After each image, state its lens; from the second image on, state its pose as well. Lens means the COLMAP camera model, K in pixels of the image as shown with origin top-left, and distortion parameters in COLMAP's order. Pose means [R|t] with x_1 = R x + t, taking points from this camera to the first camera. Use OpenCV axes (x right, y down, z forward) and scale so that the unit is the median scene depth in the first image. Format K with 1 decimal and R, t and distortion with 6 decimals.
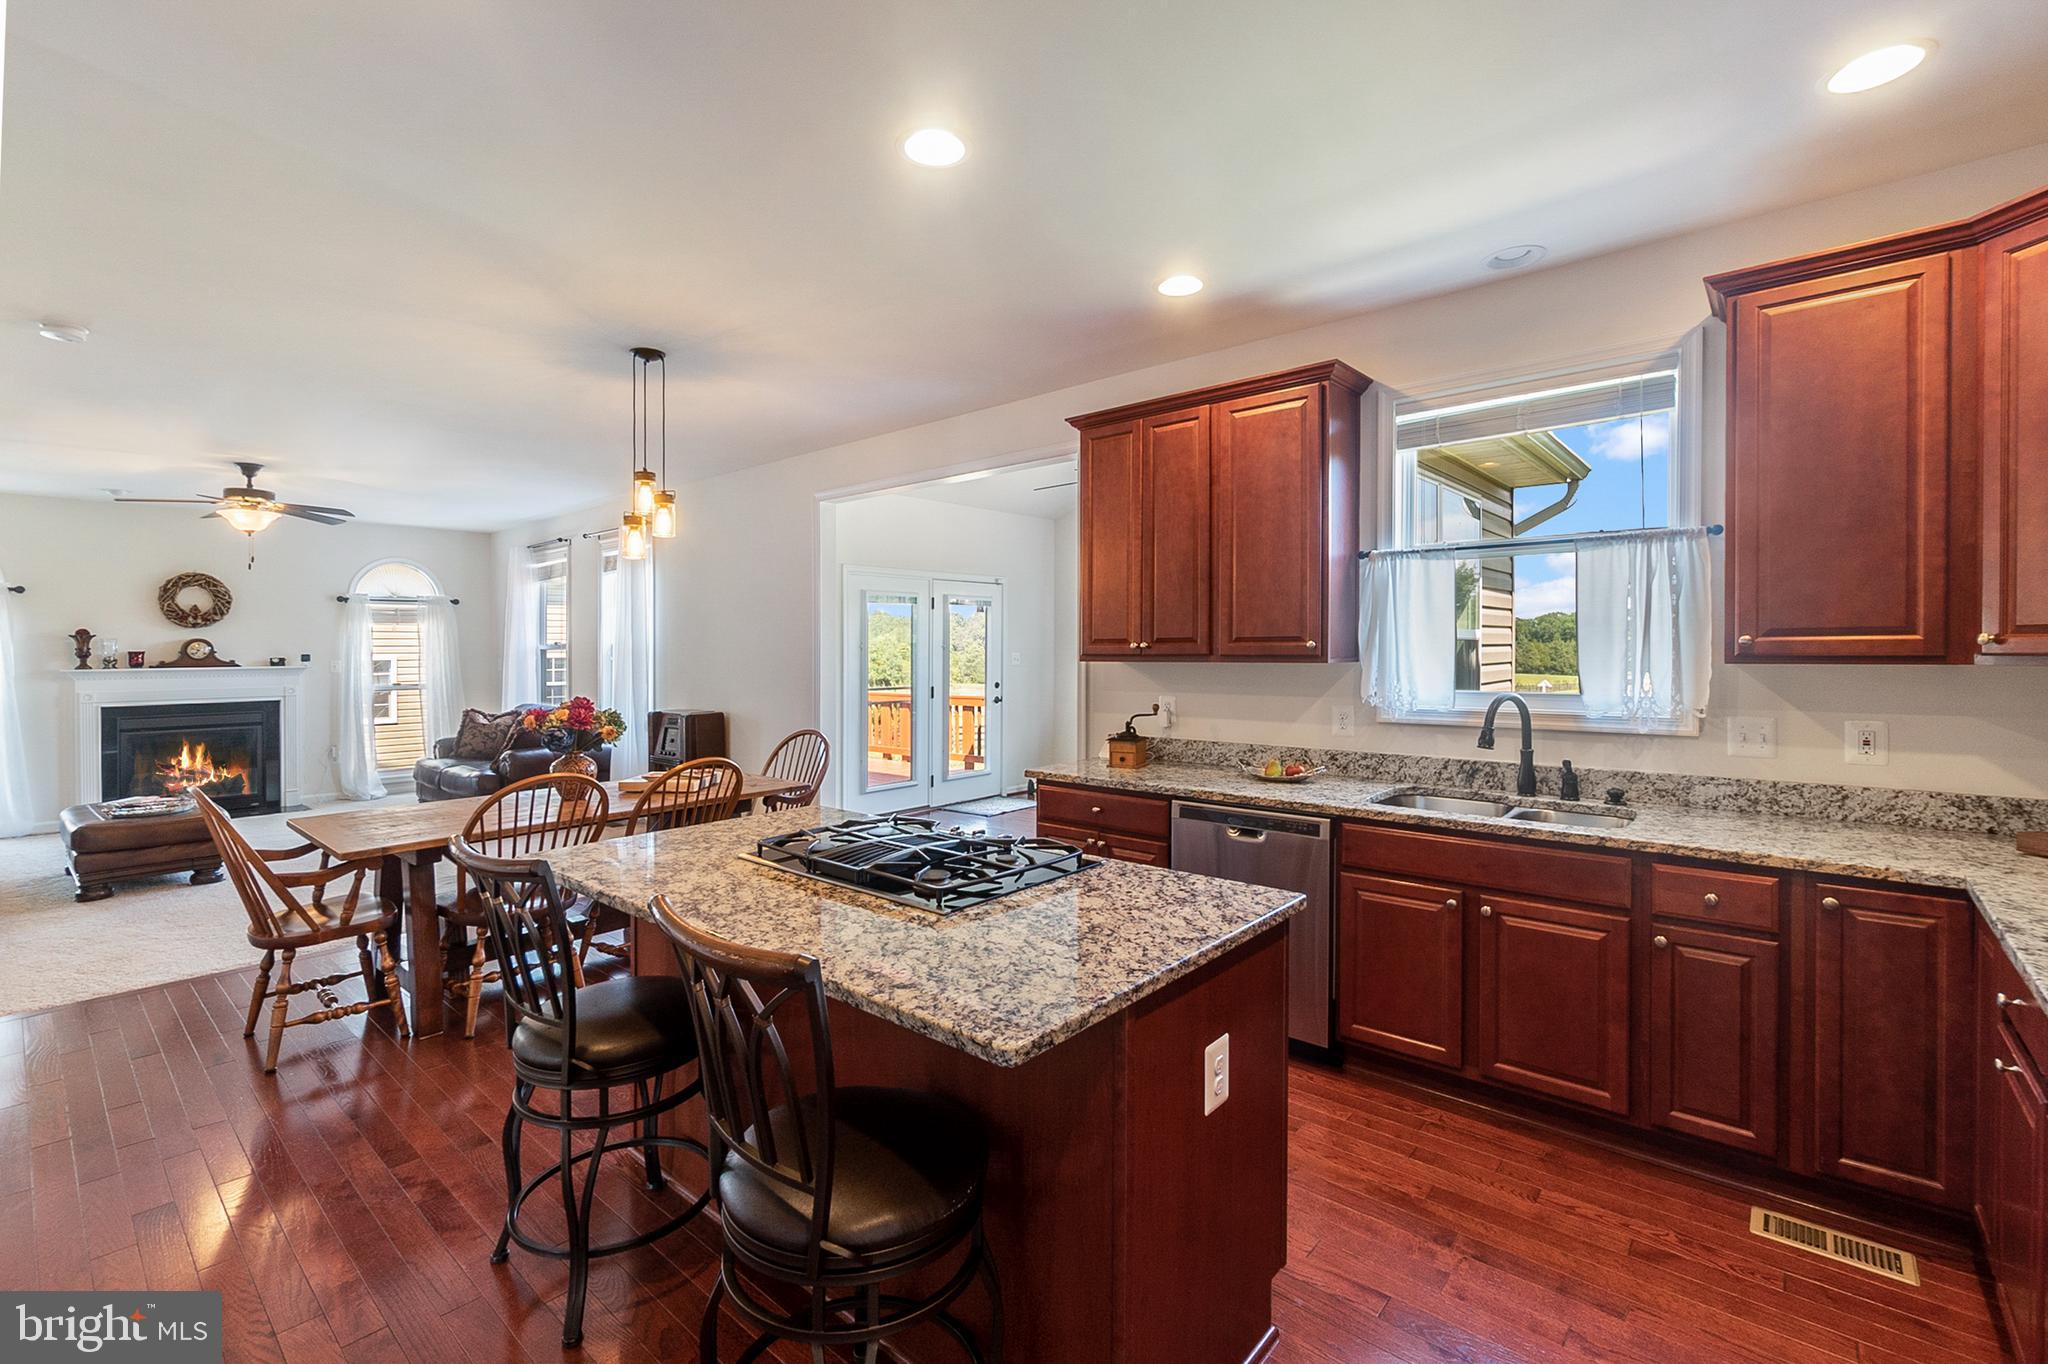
lens RADIAL K [[902.3, 0, 1000.2], [0, 902.3, 651.6], [0, 0, 1]] dist [-0.000679, 0.000436]
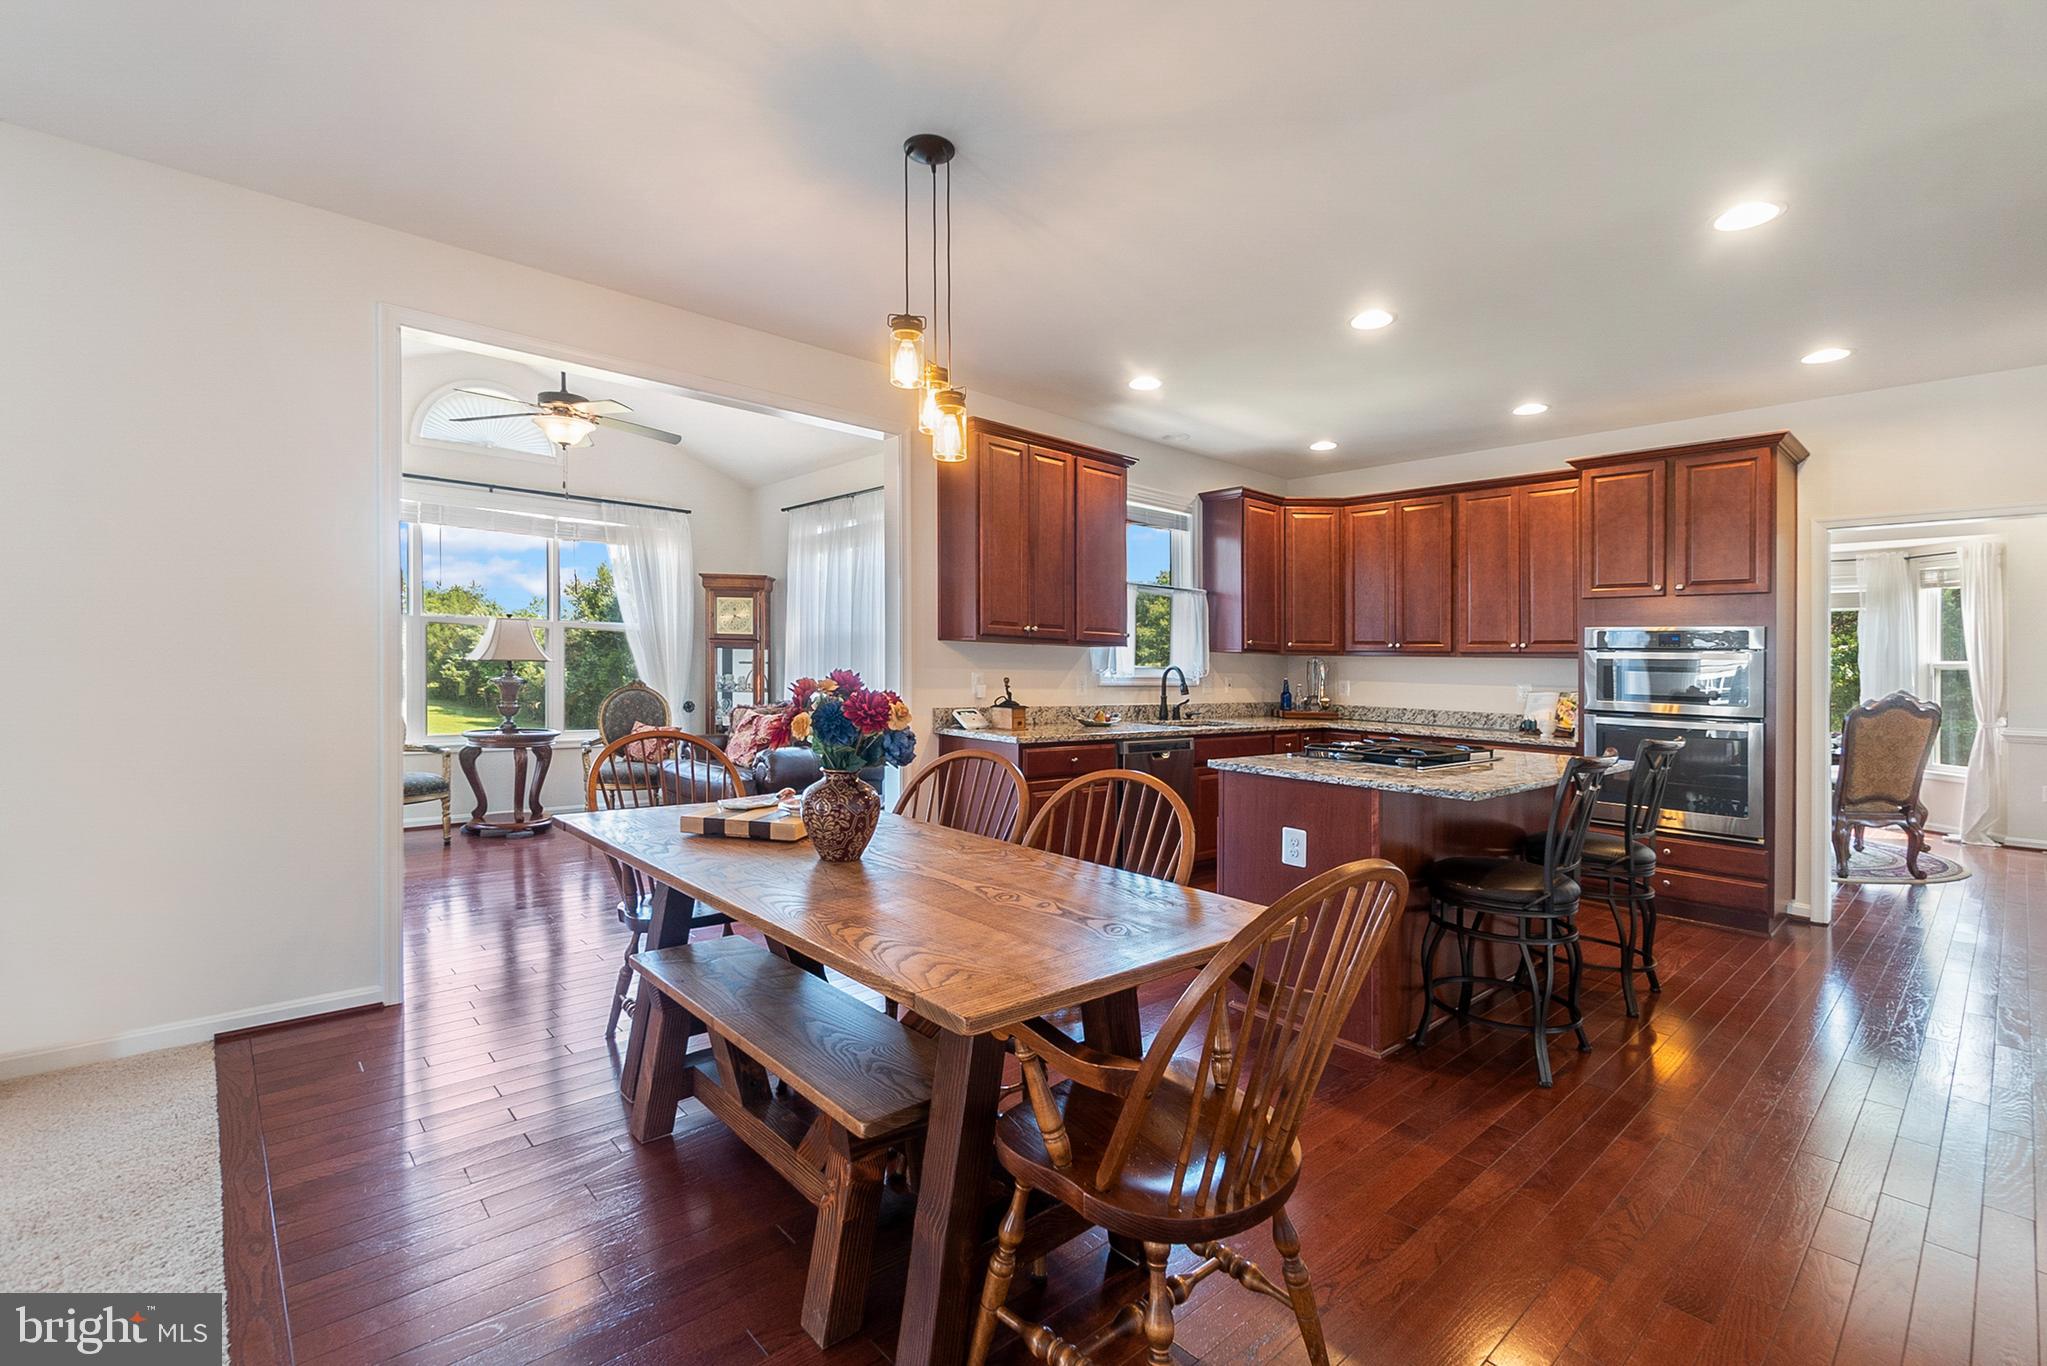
lens RADIAL K [[901.9, 0, 1019.7], [0, 901.9, 652.9], [0, 0, 1]] dist [-0.000679, 0.000436]
pose [[0.100246, 0.022181, 0.994715, -0.524526], [-0.019690, 0.999600, -0.020306, 0.024772], [-0.994768, -0.017550, 0.100643, 0.440704]]
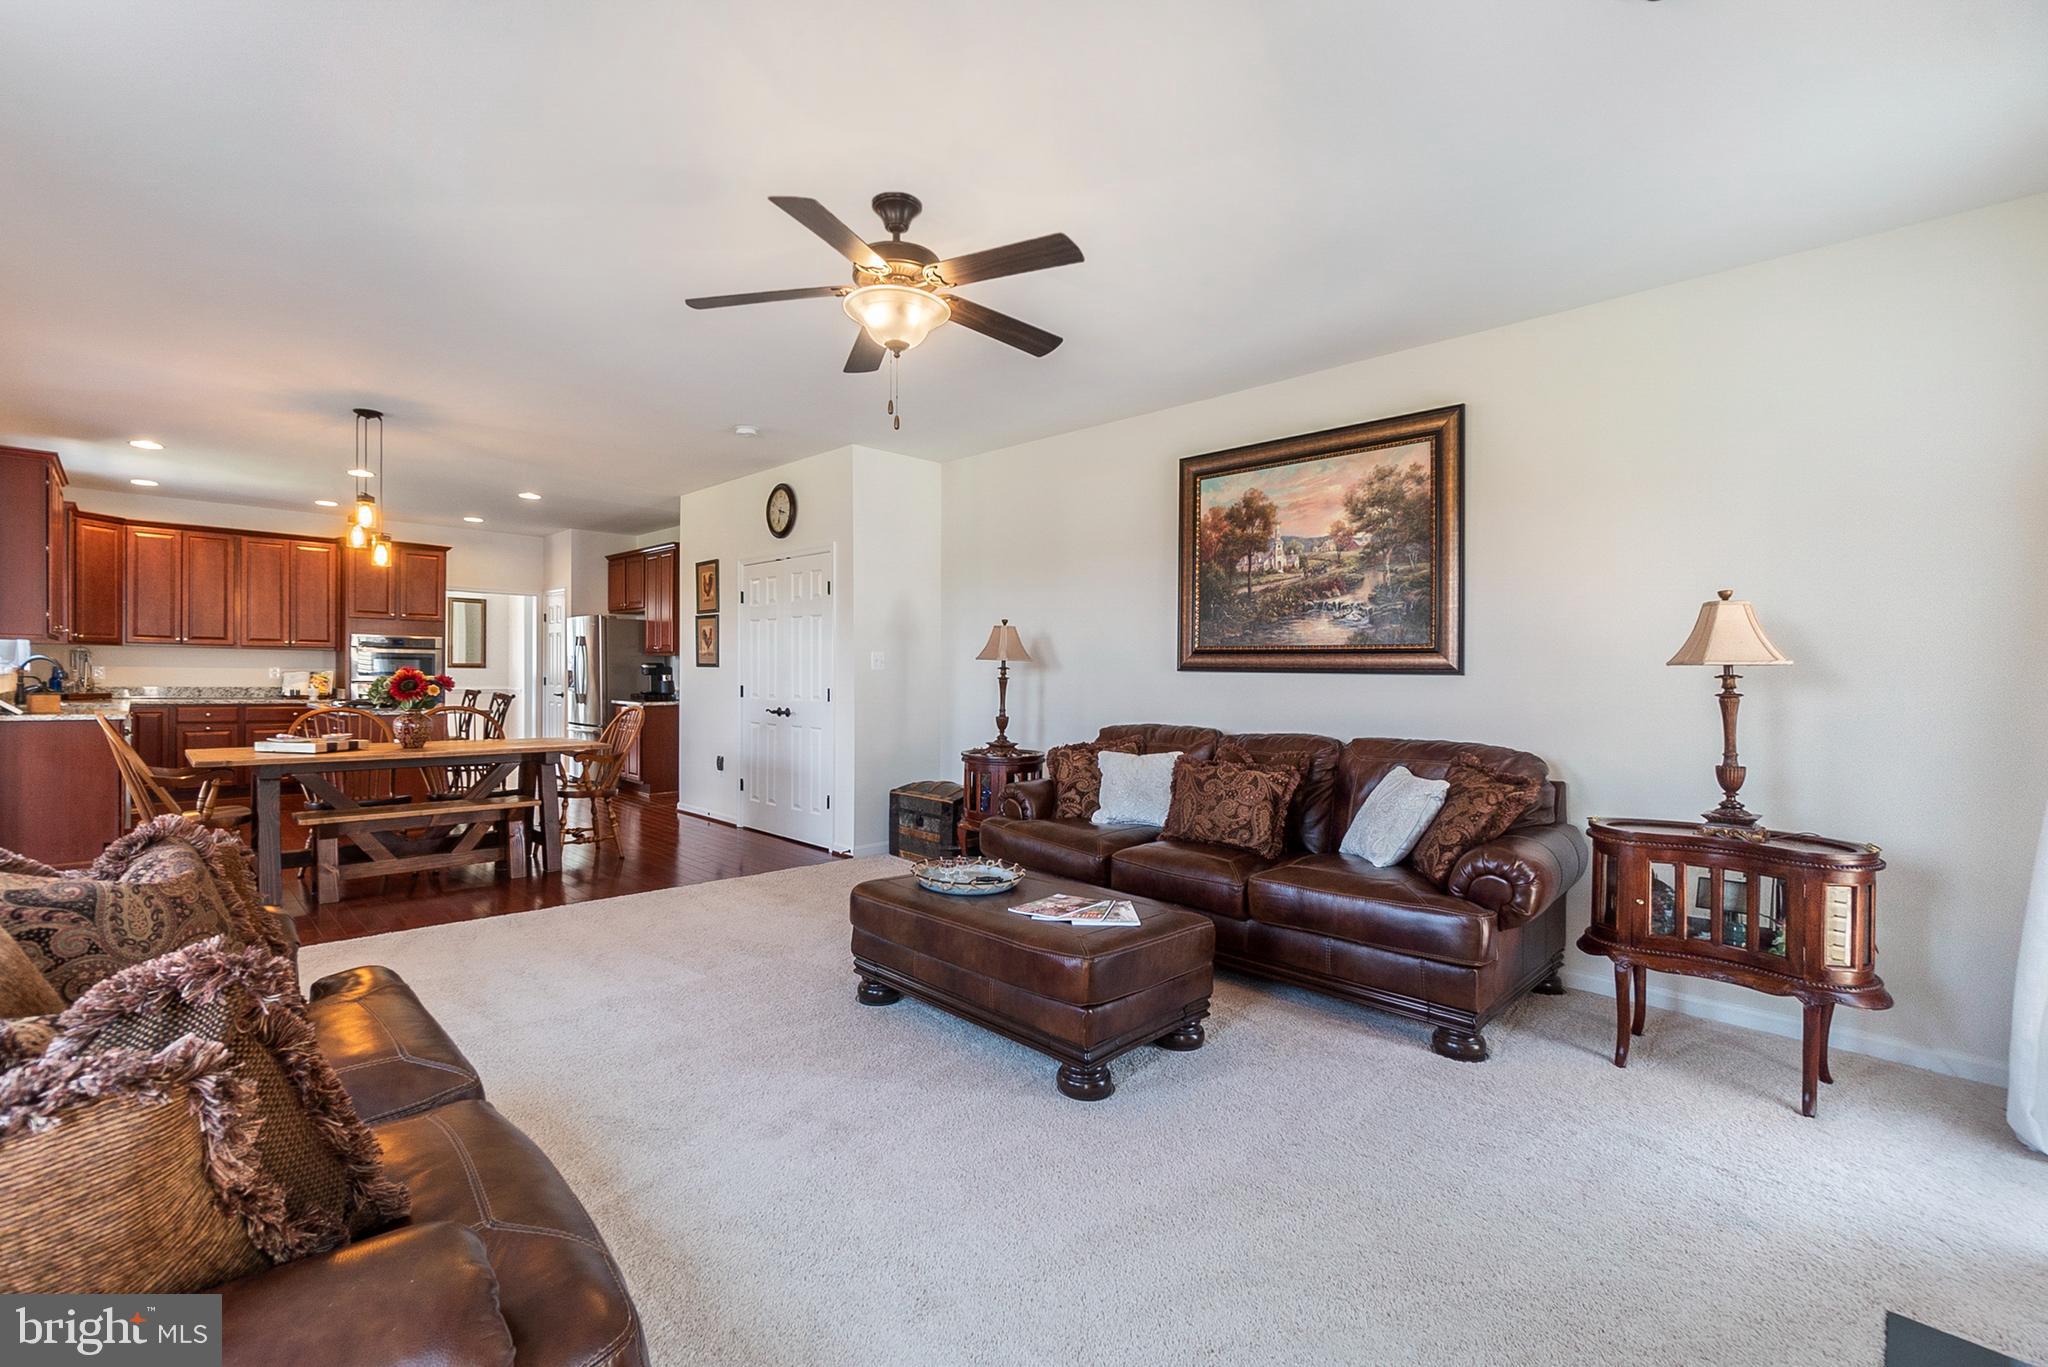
lens RADIAL K [[902.3, 0, 981.9], [0, 902.3, 674.8], [0, 0, 1]] dist [-0.000679, 0.000436]
pose [[-0.996364, -0.006687, 0.084936, -0.723007], [-0.006377, 0.999972, 0.003925, 0.026755], [-0.084960, 0.003369, -0.996379, 1.160040]]
